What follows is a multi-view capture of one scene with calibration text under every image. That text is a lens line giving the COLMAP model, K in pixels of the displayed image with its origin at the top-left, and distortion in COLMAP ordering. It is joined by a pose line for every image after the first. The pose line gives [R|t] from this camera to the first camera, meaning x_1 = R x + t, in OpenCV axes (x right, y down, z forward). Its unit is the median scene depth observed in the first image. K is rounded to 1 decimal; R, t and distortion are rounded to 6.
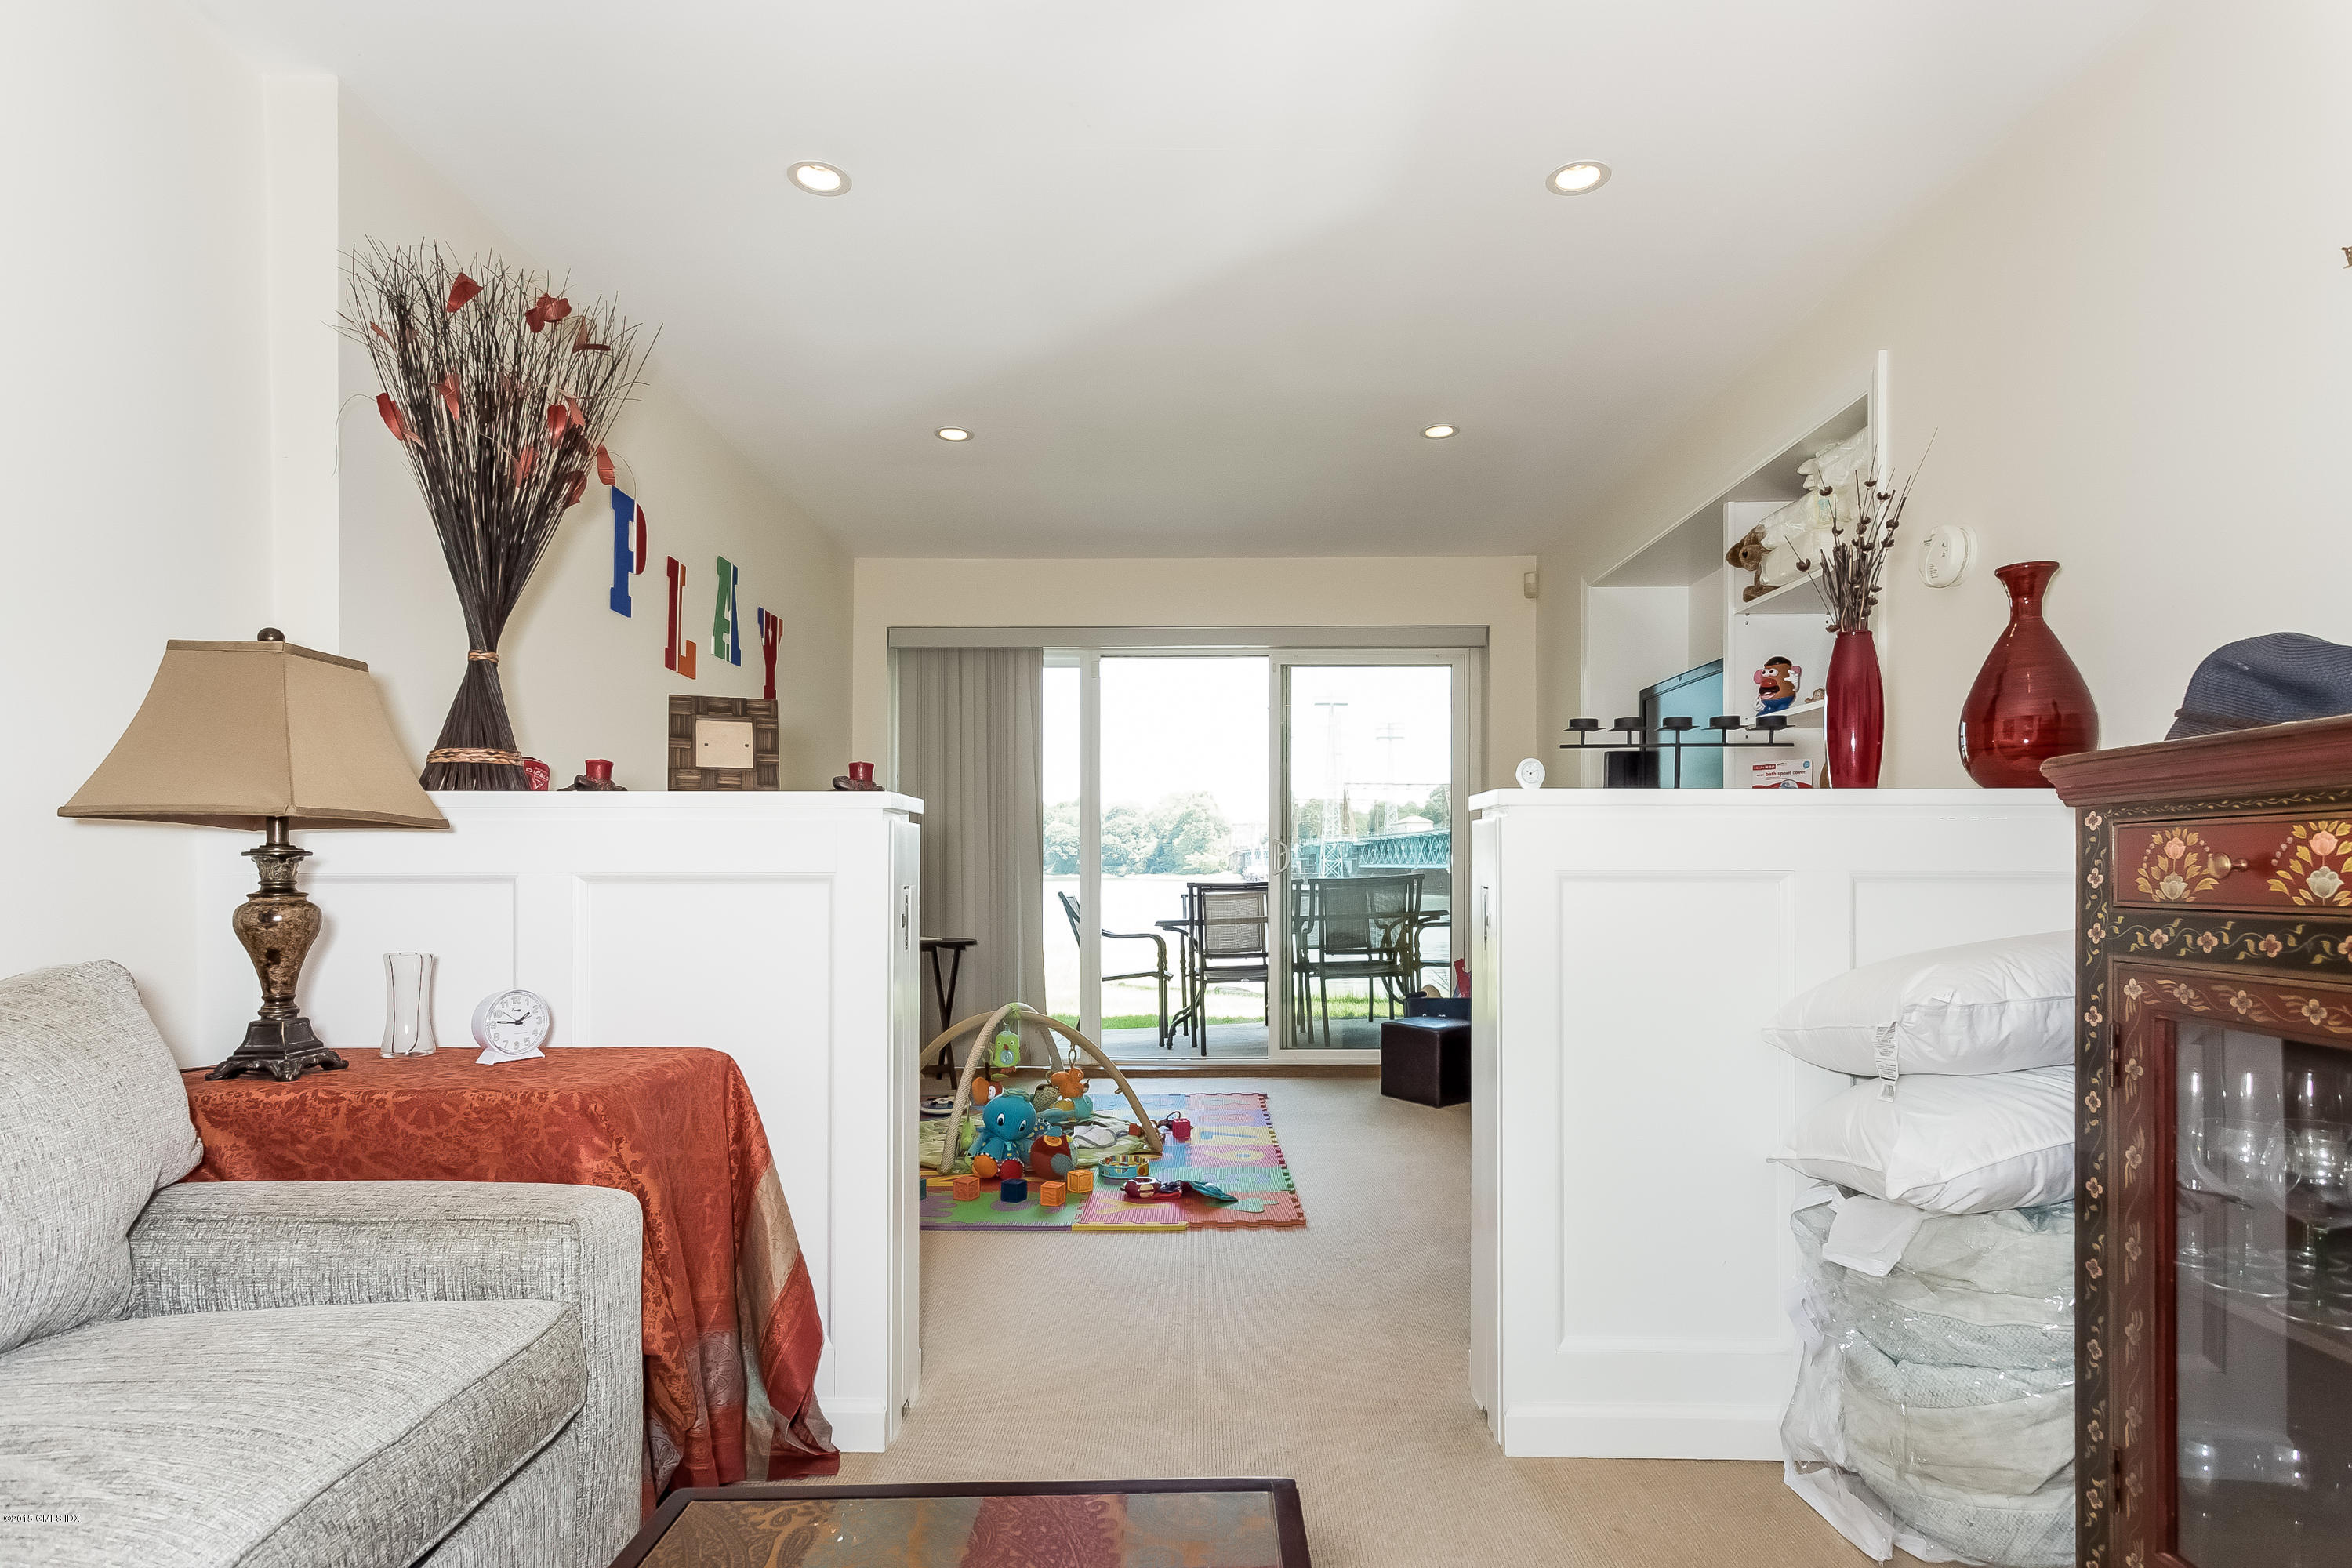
lens RADIAL K [[1200.4, 0, 1181.0], [0, 1200.4, 871.1], [0, 0, 1]] dist [0.014055, 0.000270]
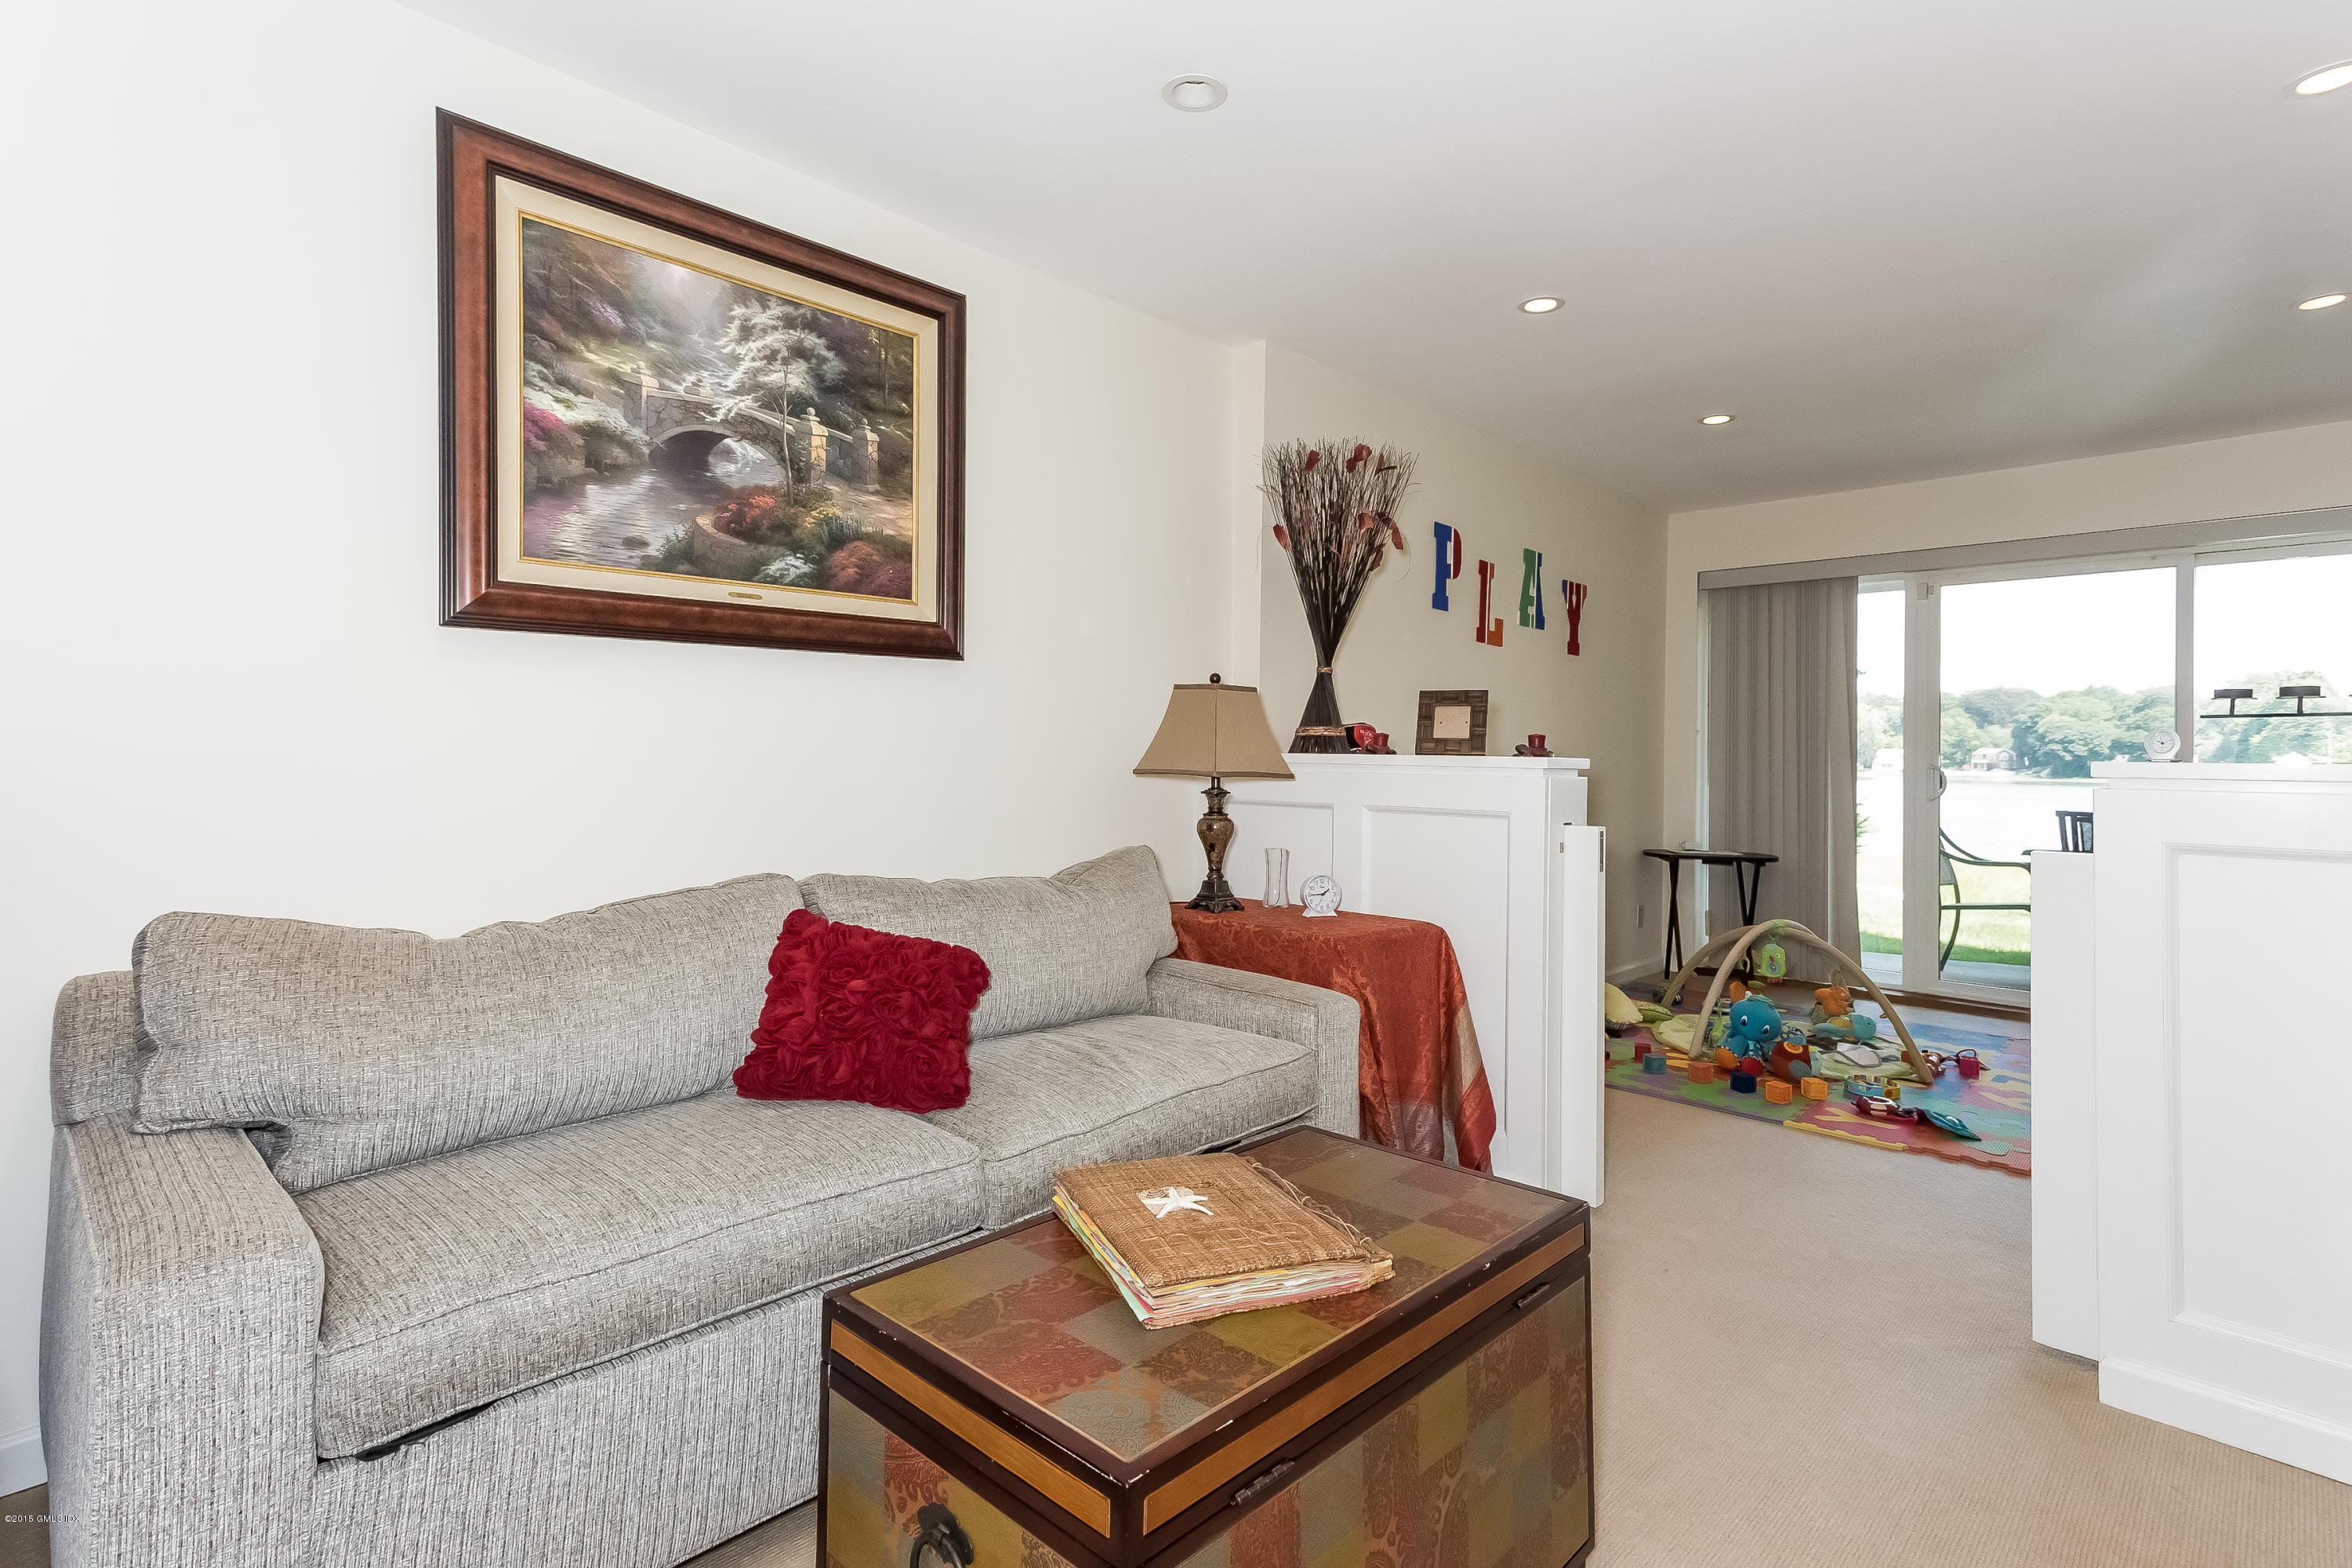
lens RADIAL K [[1197.7, 0, 1167.8], [0, 1197.7, 765.3], [0, 0, 1]] dist [0.030118, -0.000017]
pose [[0.715131, 0.021037, -0.698674, 0.420730], [-0.015814, 0.999778, 0.013916, -0.068233], [0.698812, 0.001097, 0.715305, -0.324269]]
